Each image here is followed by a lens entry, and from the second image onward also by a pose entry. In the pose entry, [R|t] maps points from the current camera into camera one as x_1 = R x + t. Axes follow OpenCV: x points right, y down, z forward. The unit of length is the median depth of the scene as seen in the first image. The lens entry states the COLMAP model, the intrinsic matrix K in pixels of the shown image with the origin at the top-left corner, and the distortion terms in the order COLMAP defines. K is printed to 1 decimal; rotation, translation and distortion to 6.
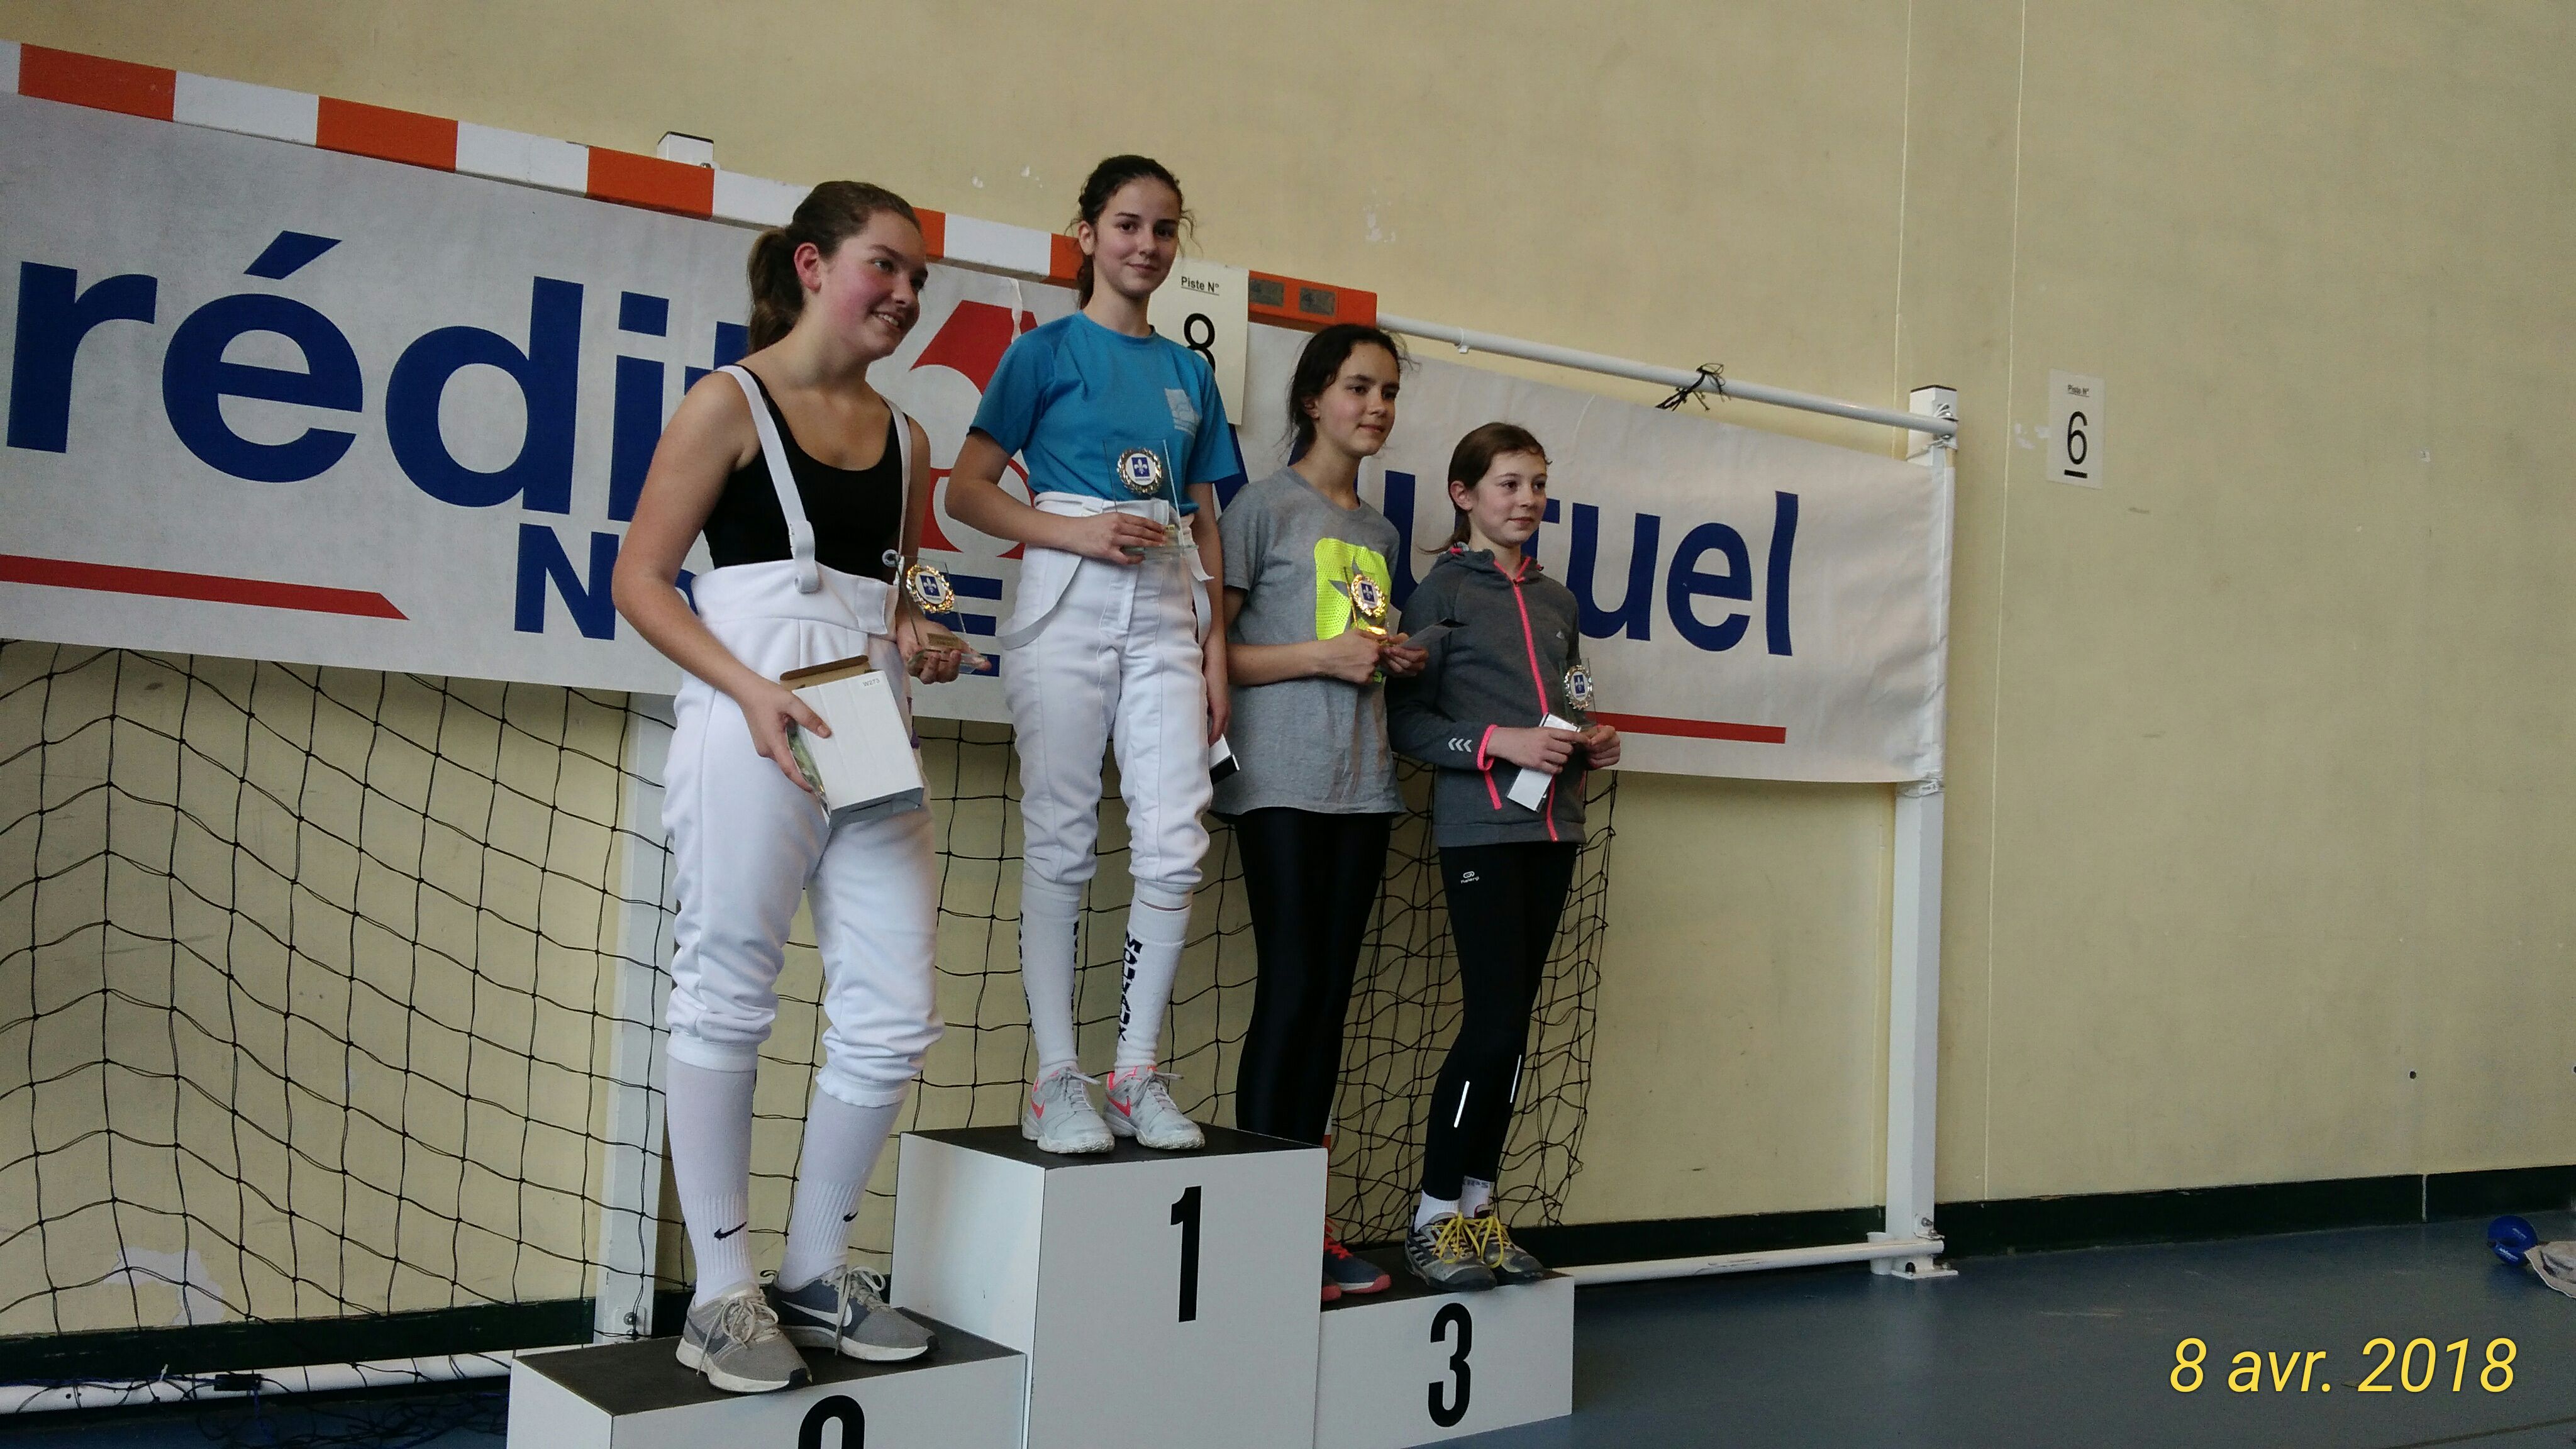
lens RADIAL K [[2018.8, 0, 1297.6], [0, 2018.8, 740.6], [0, 0, 1]] dist [0.108137, -0.169406]
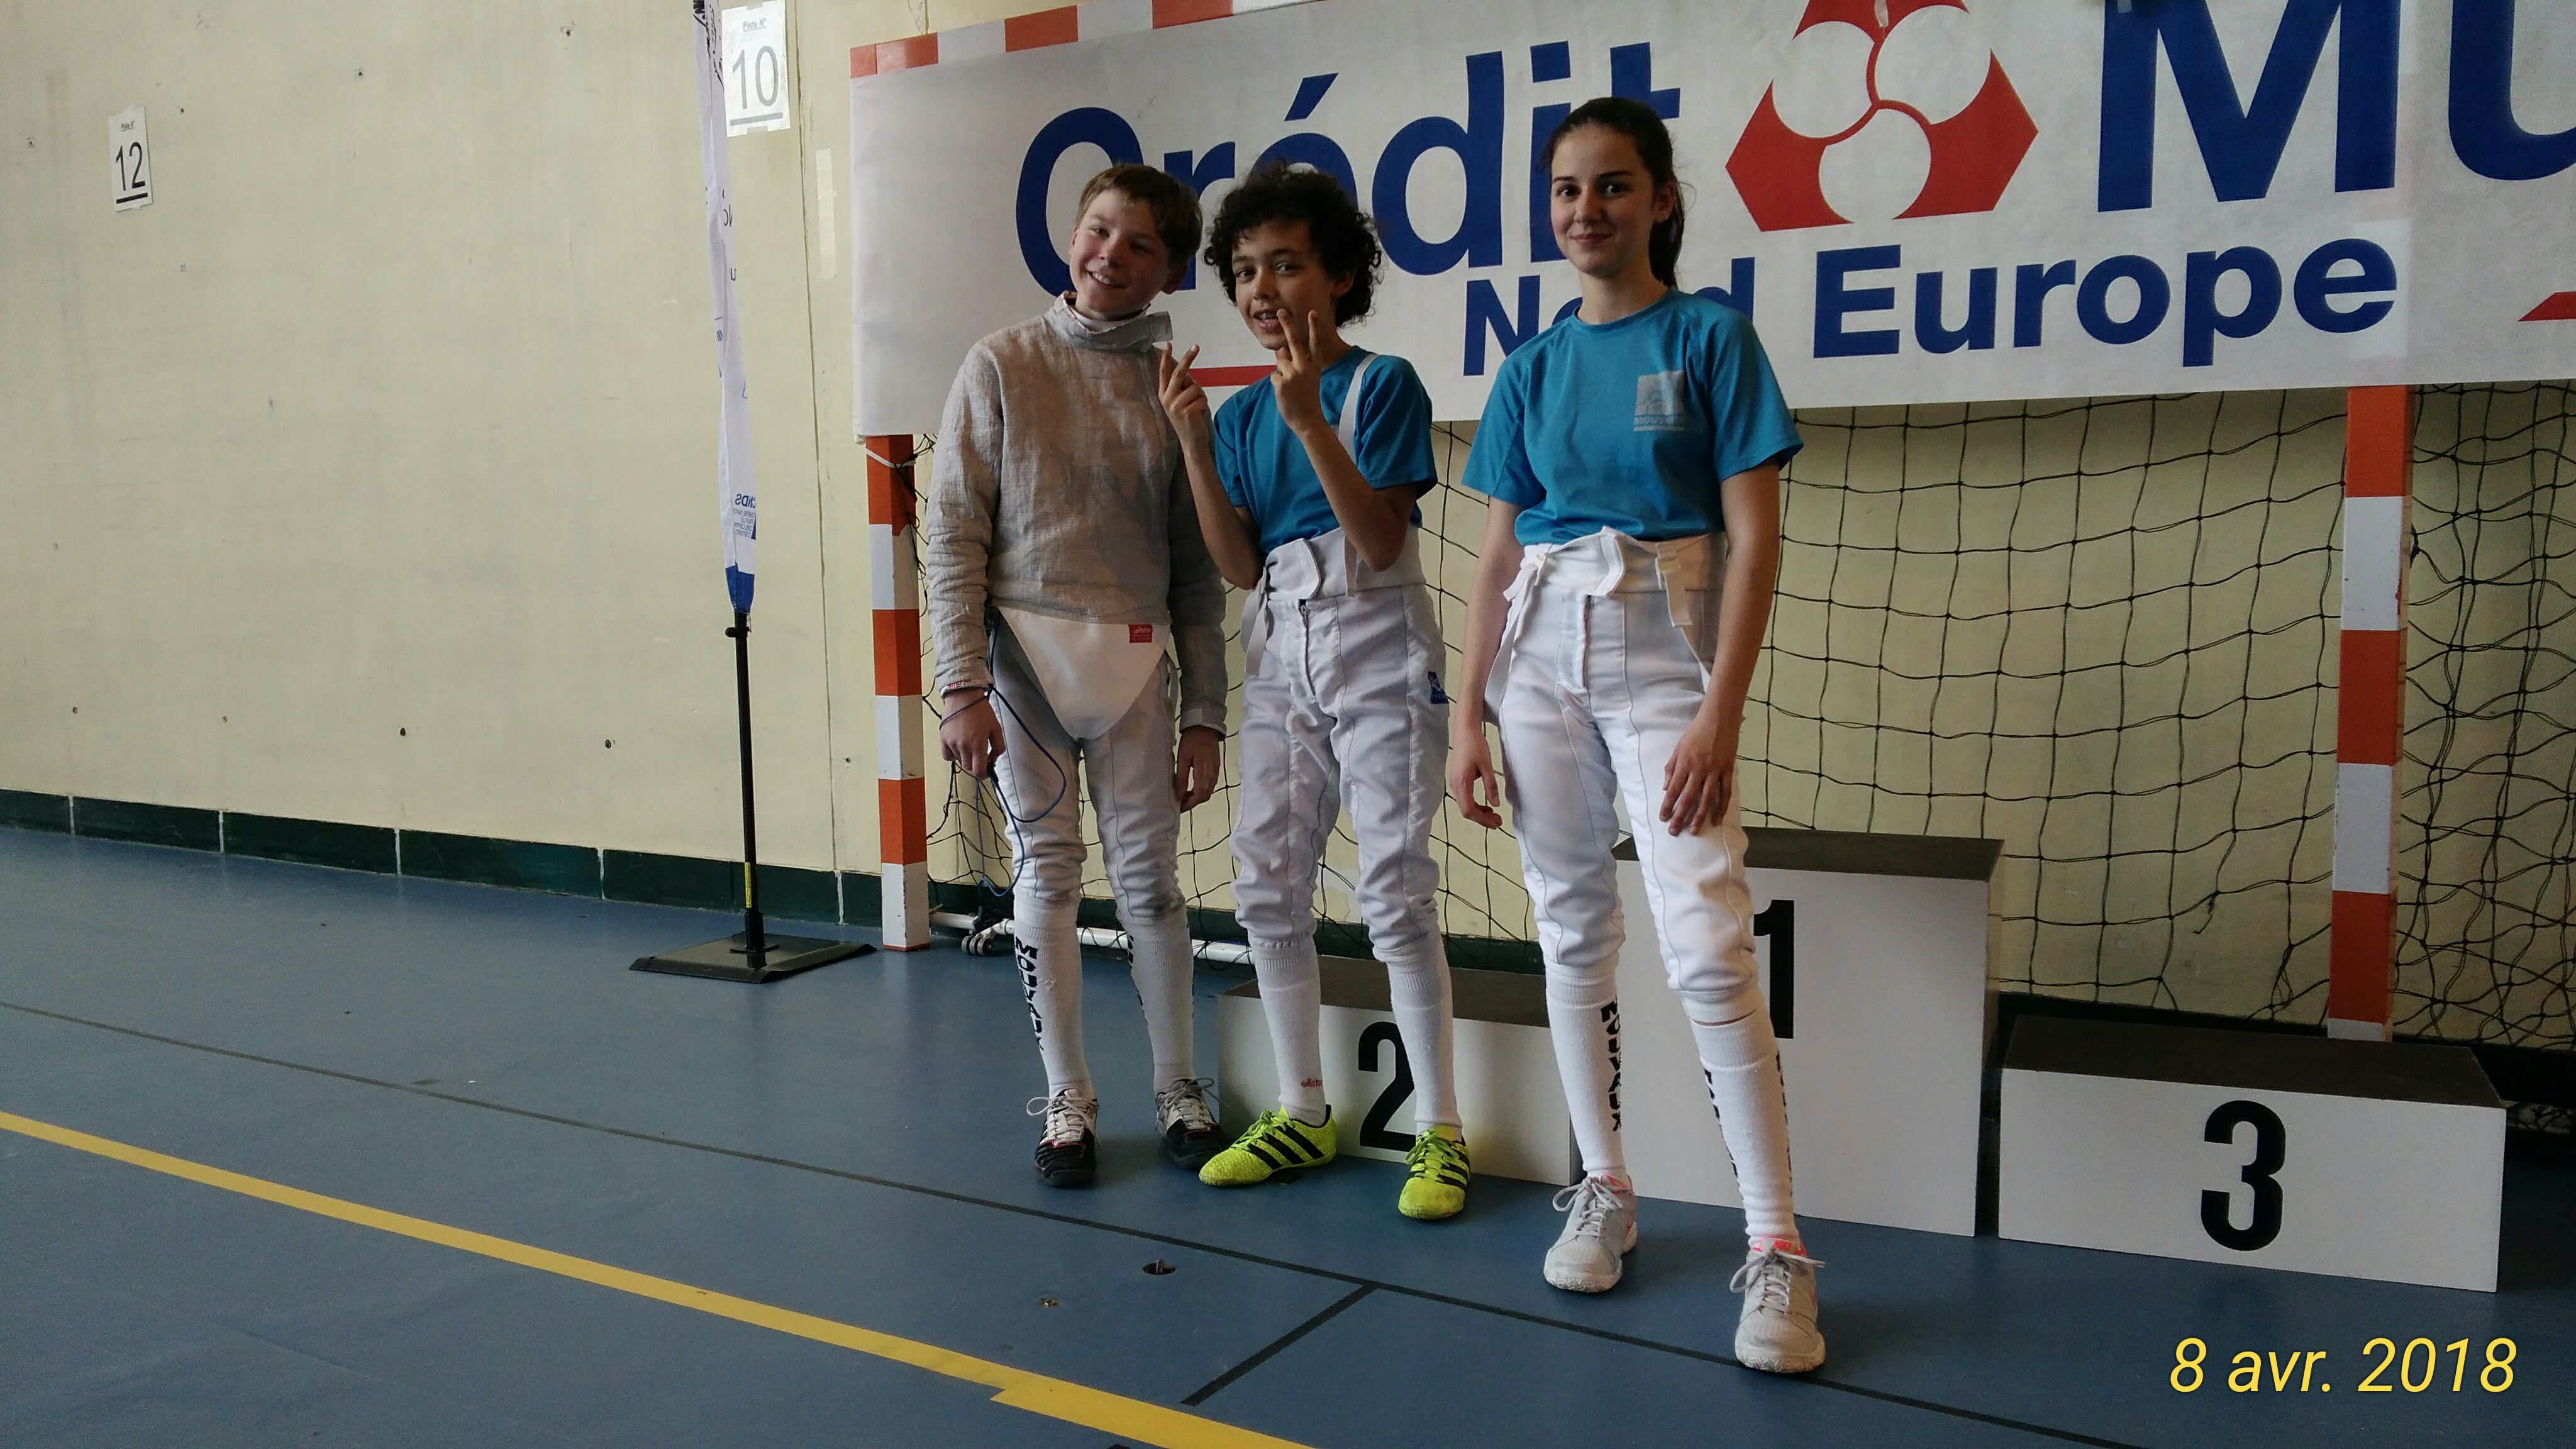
lens RADIAL K [[2018.8, 0, 1311.7], [0, 2018.8, 743.0], [0, 0, 1]] dist [0.108137, -0.169406]
pose [[0.490170, 0.038972, -0.870755, 0.577066], [0.077646, 0.993076, 0.088155, 0.044815], [0.868161, -0.110821, 0.483751, 0.328240]]
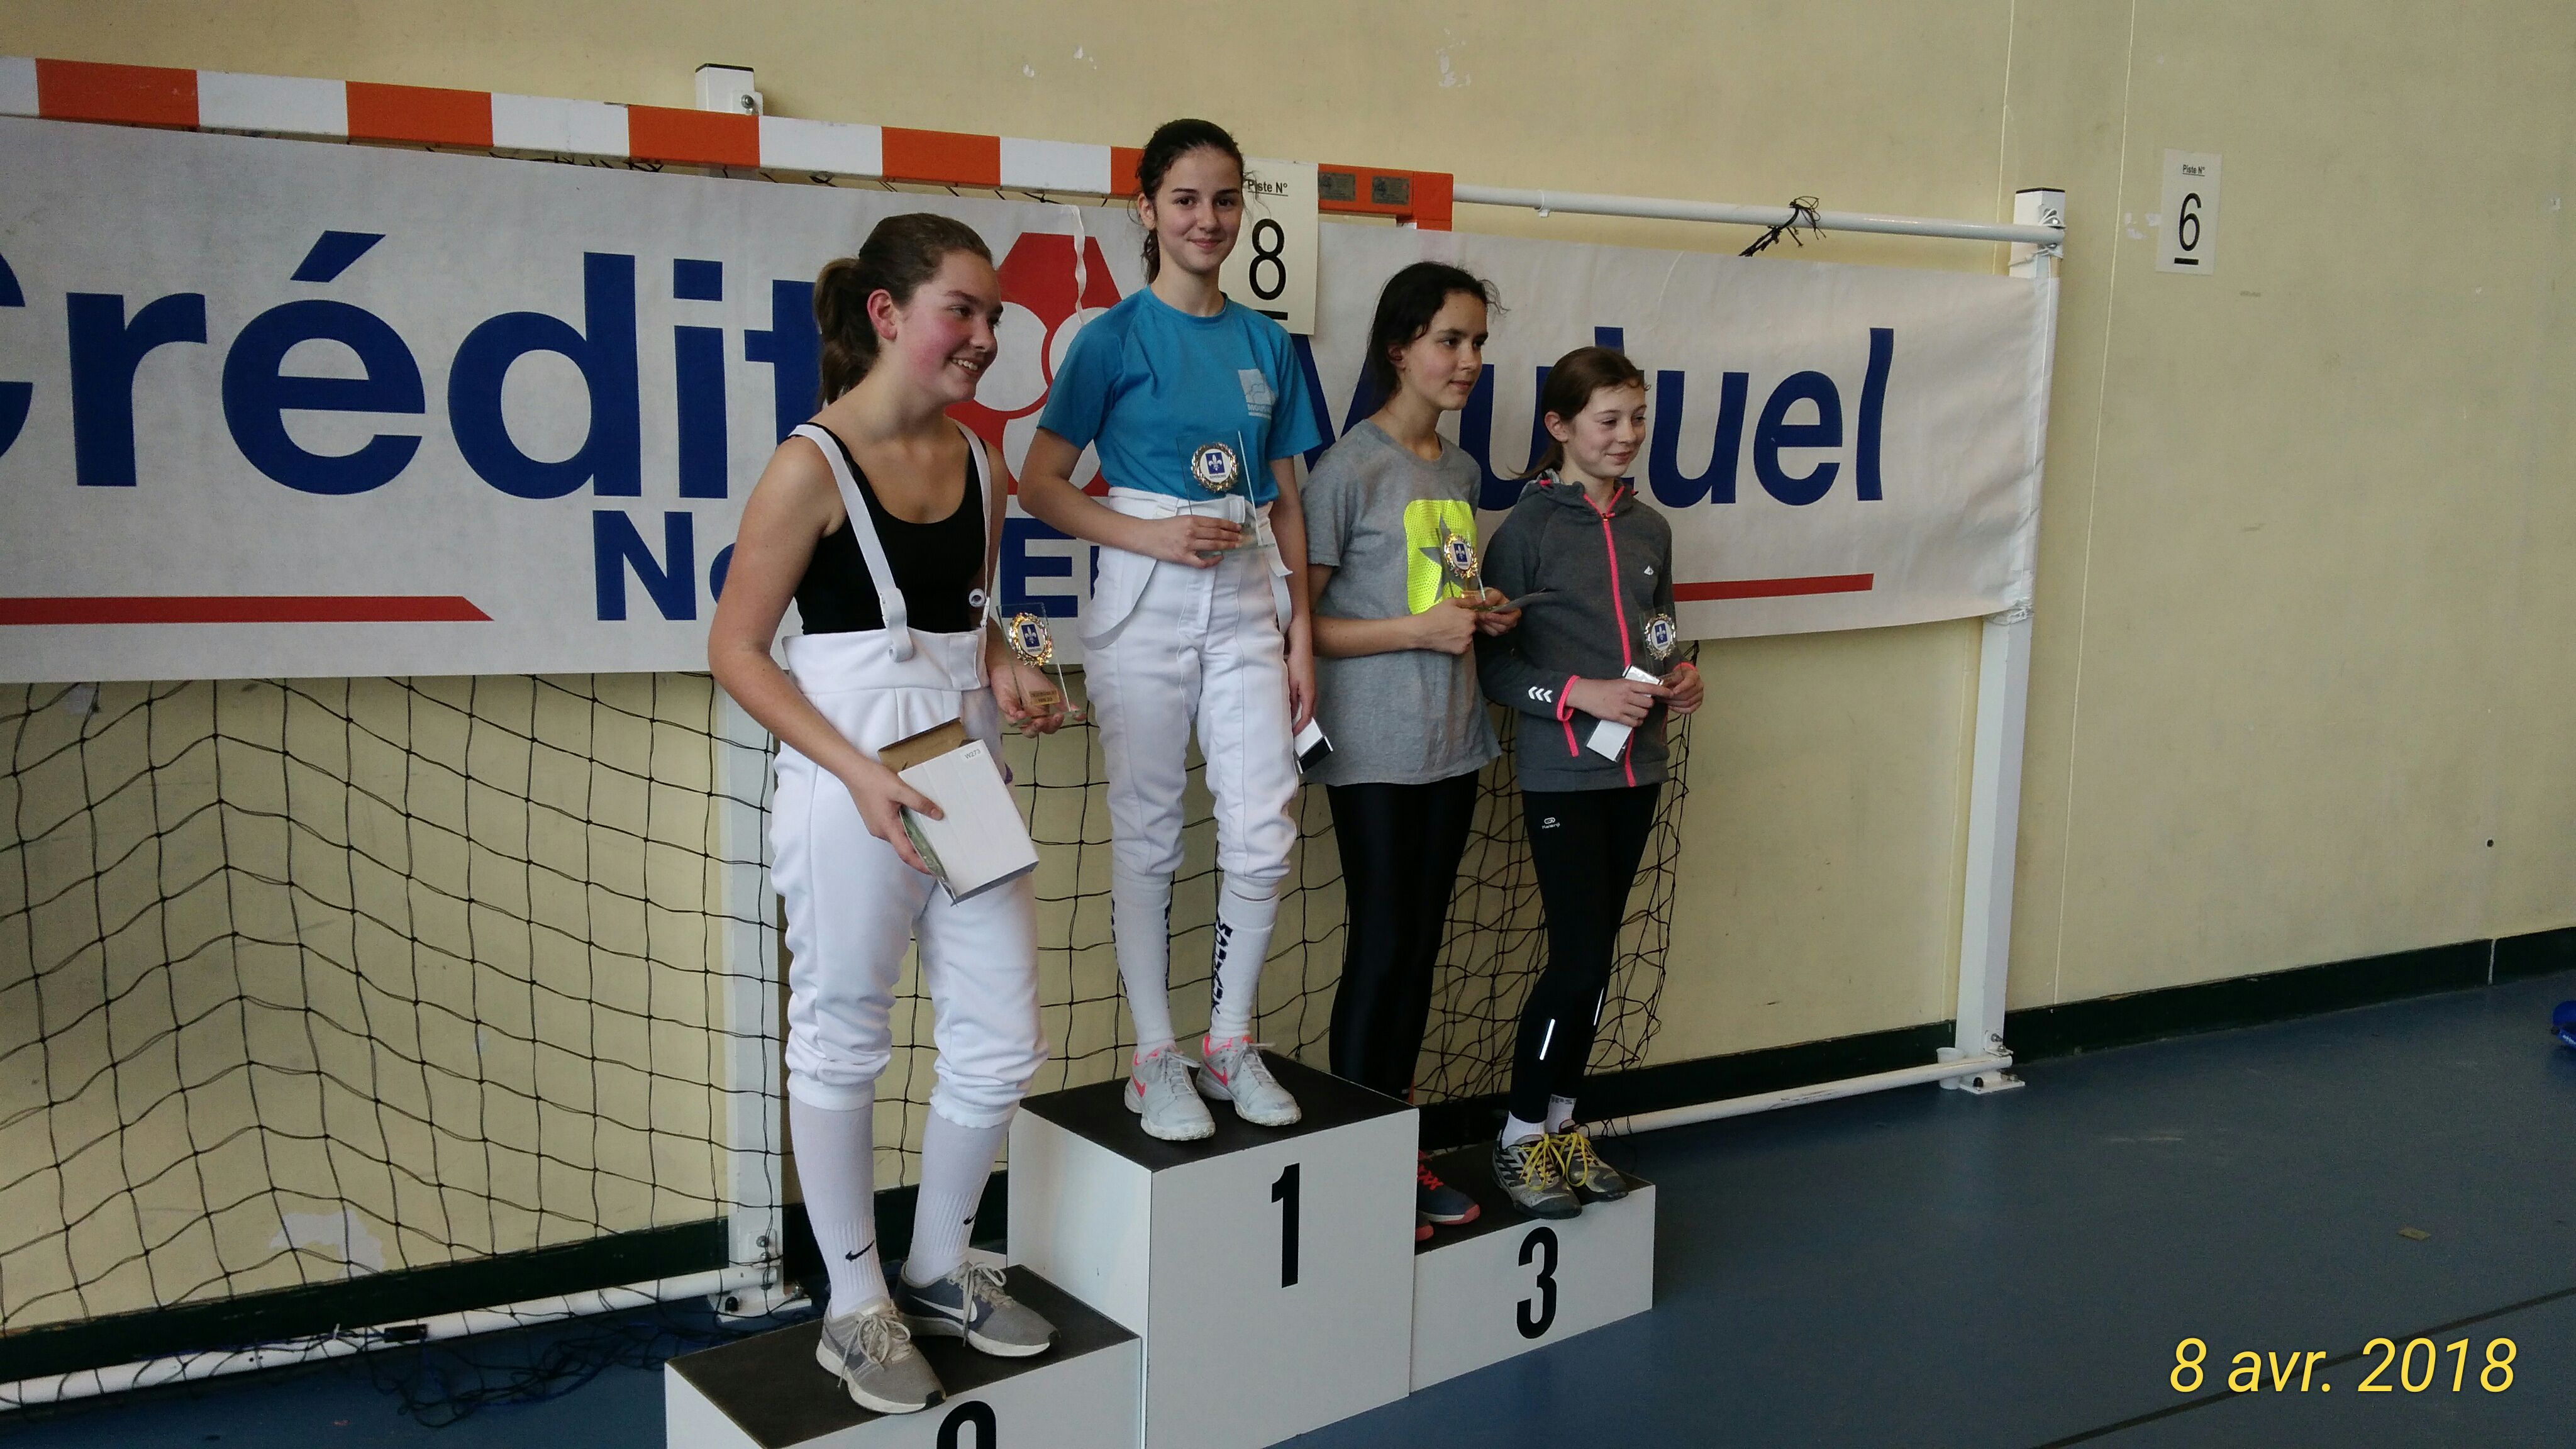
lens RADIAL K [[2018.8, 0, 1302.9], [0, 2018.8, 725.6], [0, 0, 1]] dist [0.108137, -0.169406]
pose [[0.999292, -0.019684, -0.032064, -0.006591], [0.025361, 0.981920, 0.187591, -0.176474], [0.027791, -0.188271, 0.981724, 0.017871]]
